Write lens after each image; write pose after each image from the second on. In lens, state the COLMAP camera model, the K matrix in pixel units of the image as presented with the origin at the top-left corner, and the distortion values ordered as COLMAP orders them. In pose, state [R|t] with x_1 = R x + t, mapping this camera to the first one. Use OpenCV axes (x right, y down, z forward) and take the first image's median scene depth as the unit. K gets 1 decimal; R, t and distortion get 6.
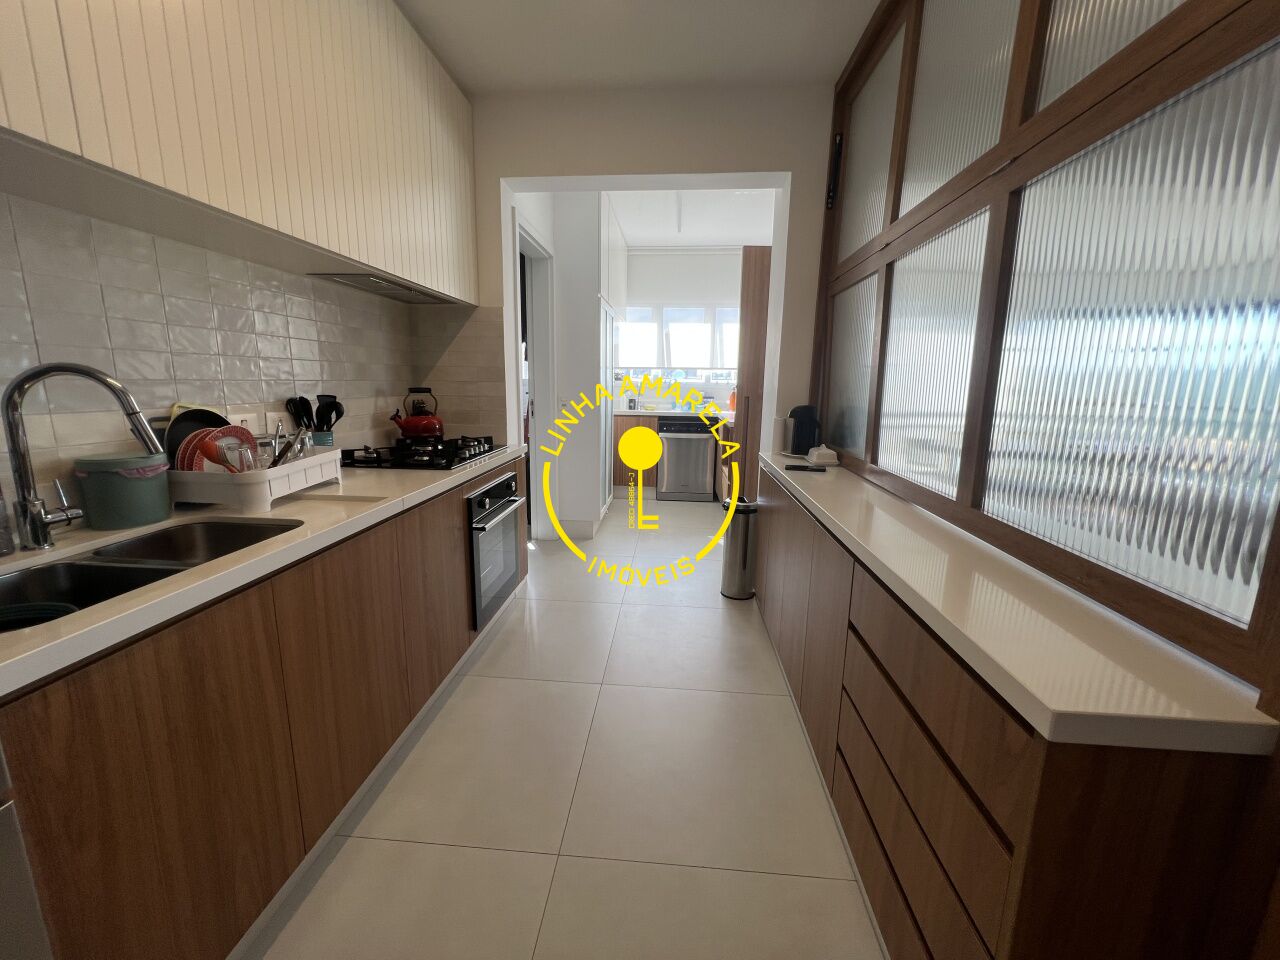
lens RADIAL K [[520.5, 0, 640.0], [0, 520.5, 480.0], [0, 0, 1]] dist [0.002405, 0.000278]
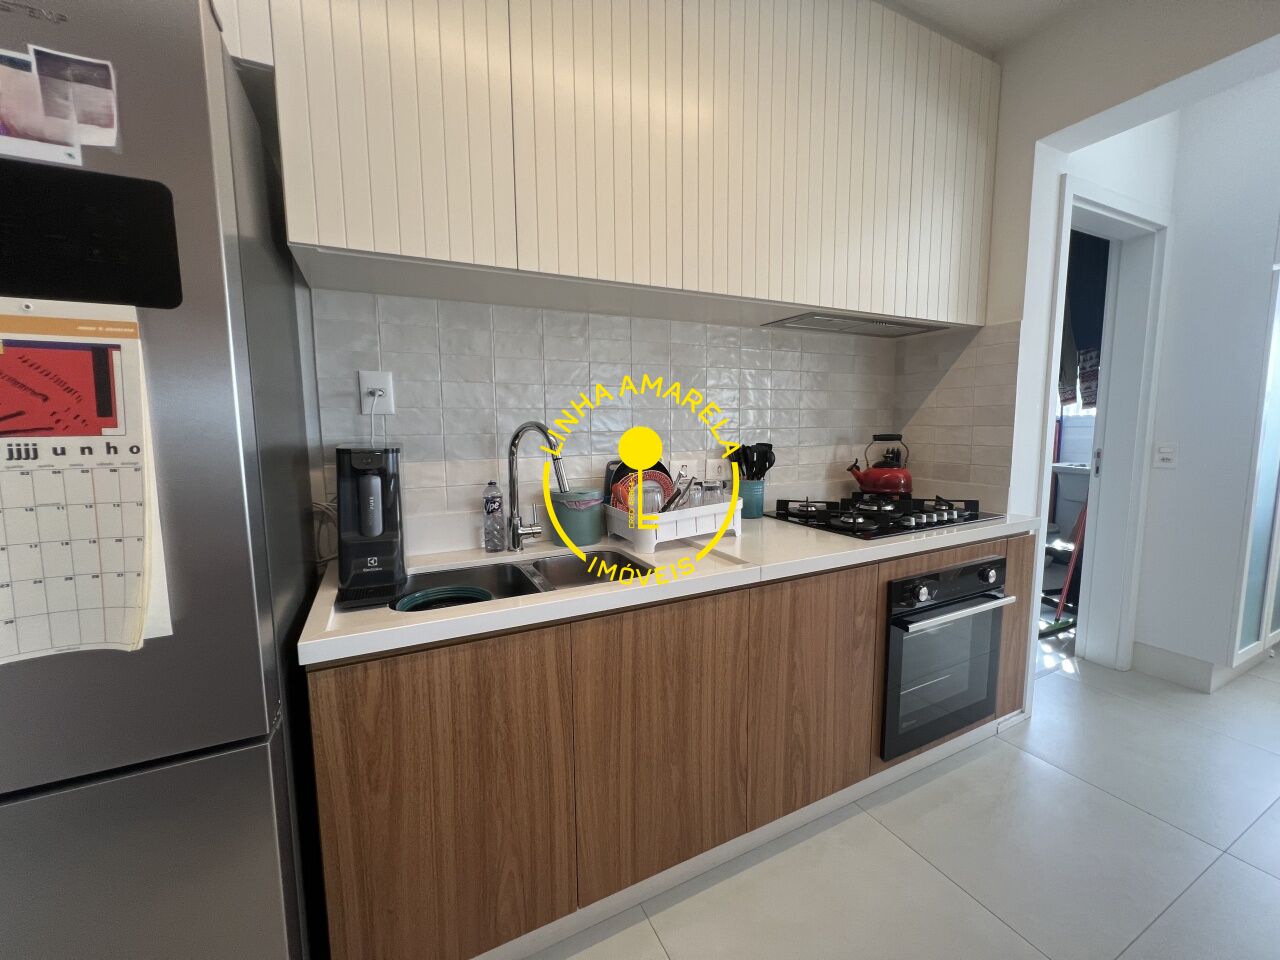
lens RADIAL K [[511.4, 0, 636.4], [0, 511.4, 479.0], [0, 0, 1]] dist [-0.000516, -0.000202]
pose [[0.504697, 0.073367, -0.860173, 0.106399], [-0.142786, 0.989753, 0.000641, -0.058343], [0.851406, 0.122497, 0.510002, 0.288754]]
